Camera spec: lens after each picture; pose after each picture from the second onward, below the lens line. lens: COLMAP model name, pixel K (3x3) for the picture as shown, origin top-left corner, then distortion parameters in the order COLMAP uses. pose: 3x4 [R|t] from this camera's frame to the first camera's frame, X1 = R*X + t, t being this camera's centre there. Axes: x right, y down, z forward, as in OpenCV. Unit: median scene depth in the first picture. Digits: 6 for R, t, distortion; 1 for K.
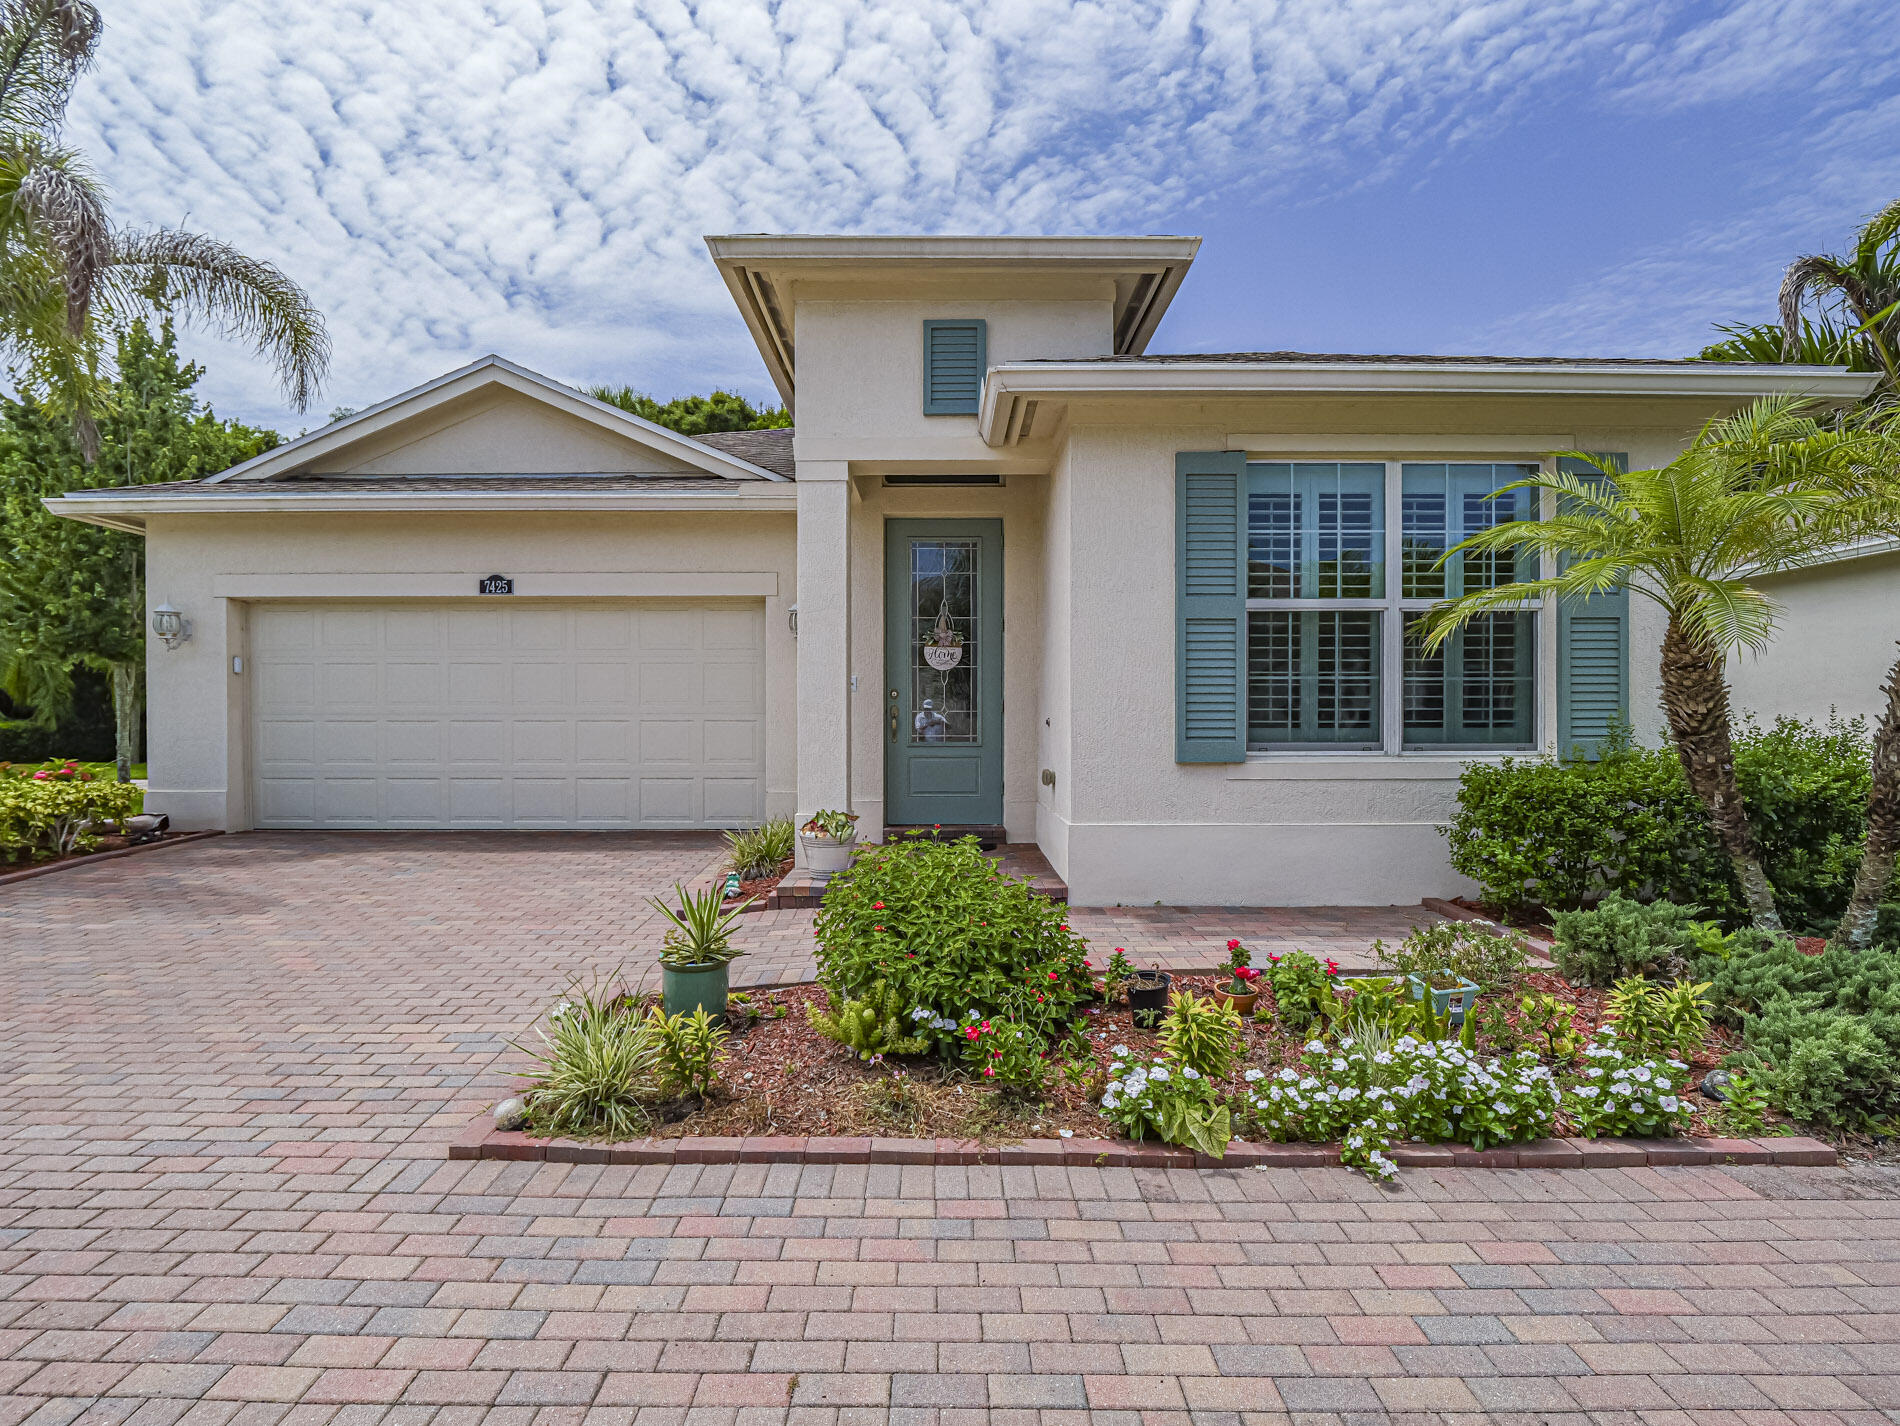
lens RADIAL K [[960.0, 0, 946.4], [0, 960.0, 708.9], [0, 0, 1]] dist [0.000551, 0.001920]
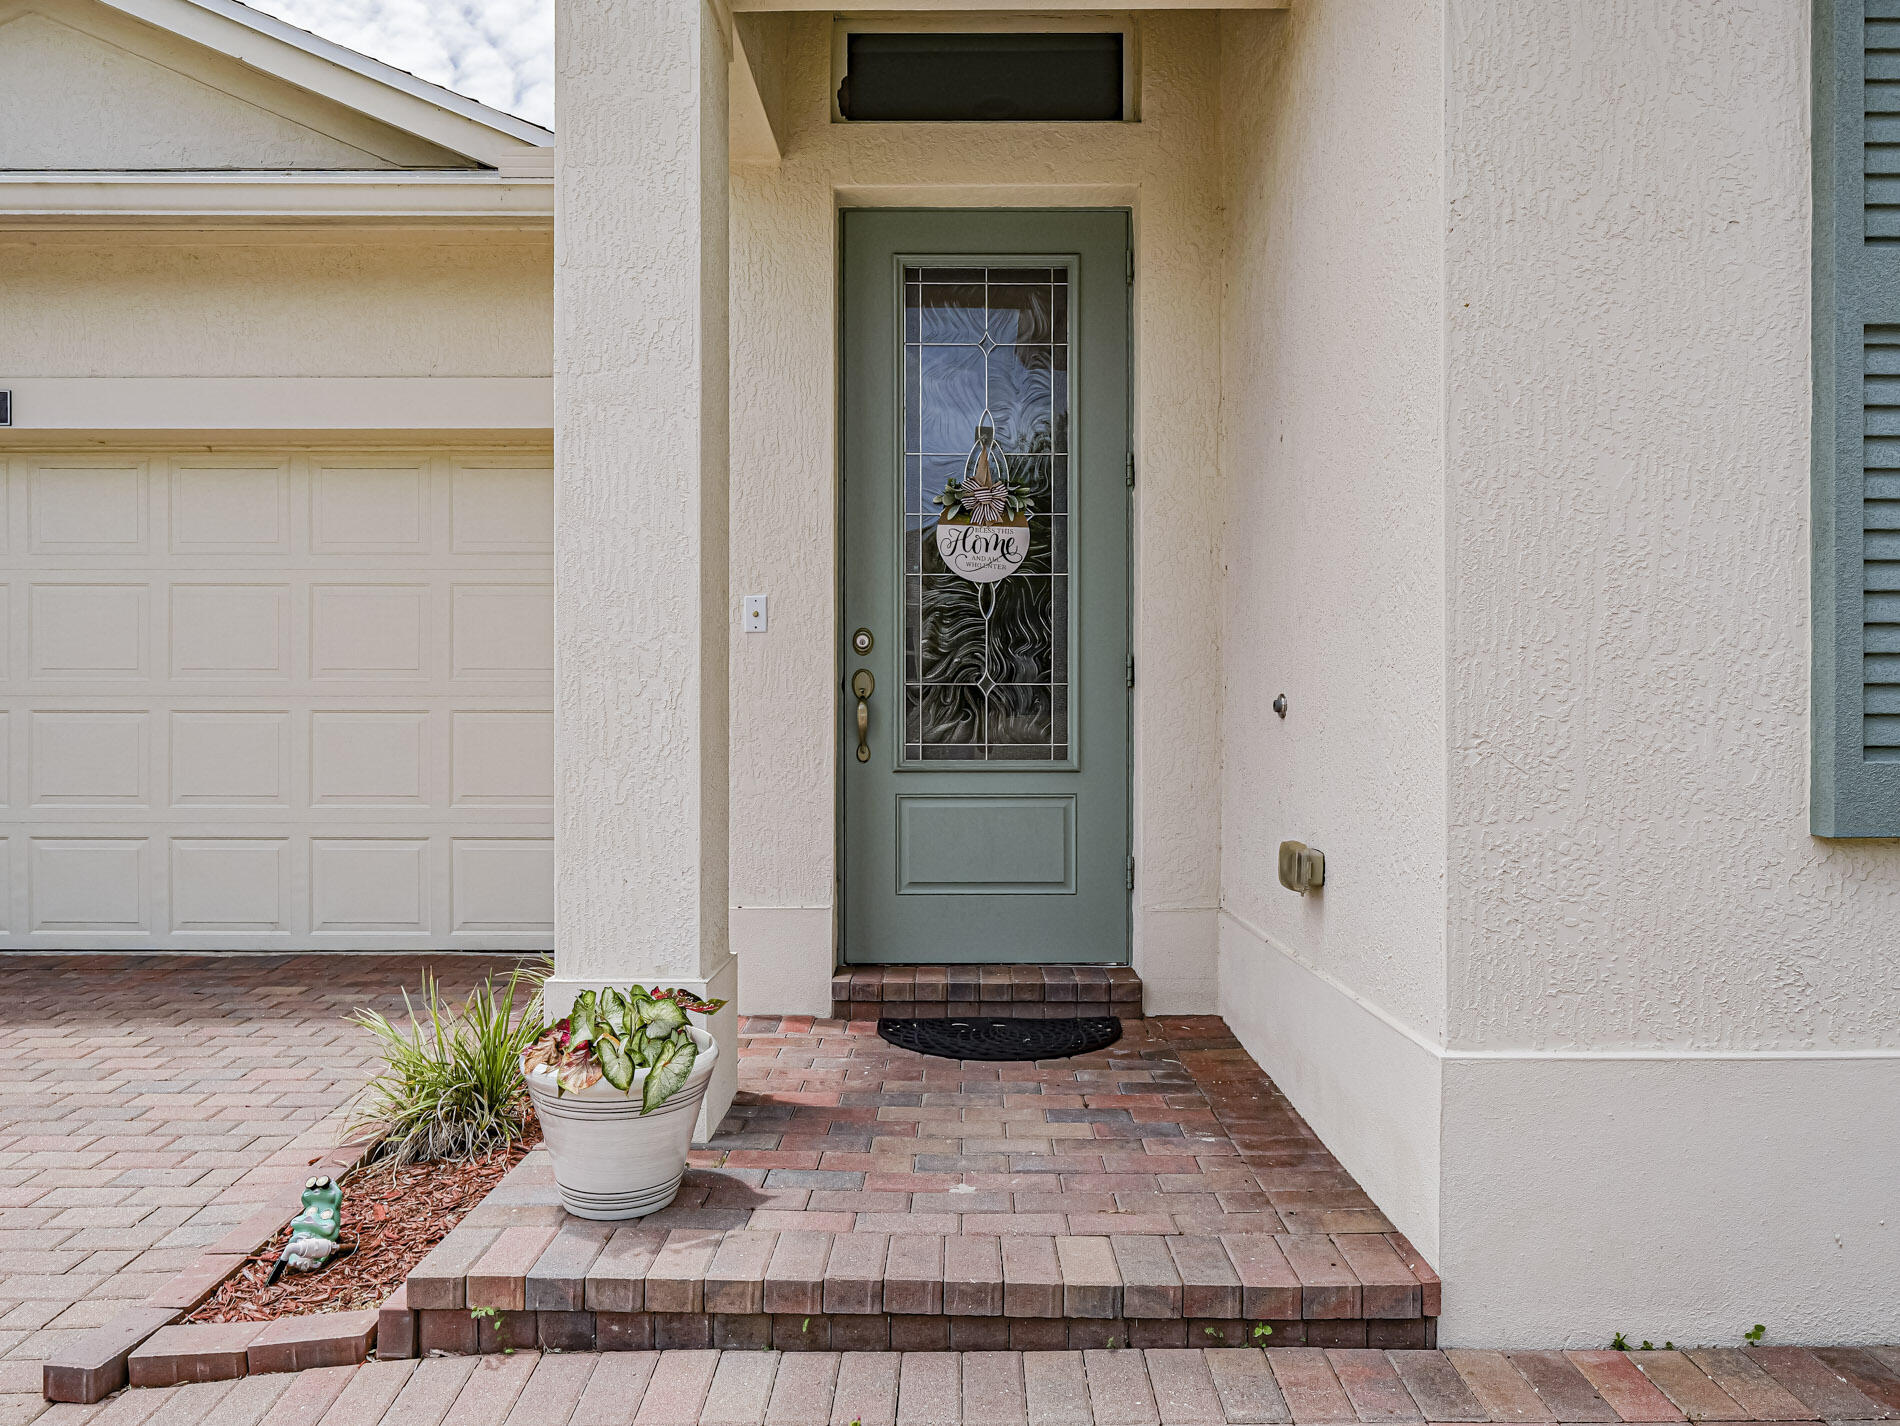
lens RADIAL K [[1220.3, 0, 954.5], [0, 1220.3, 707.1], [0, 0, 1]] dist [0.061667, 0.001169]
pose [[0.999959, 0.002725, -0.008588, -0.010892], [-0.002794, 0.999964, -0.008013, 0.016239], [0.008566, 0.008036, 0.999931, 0.487071]]
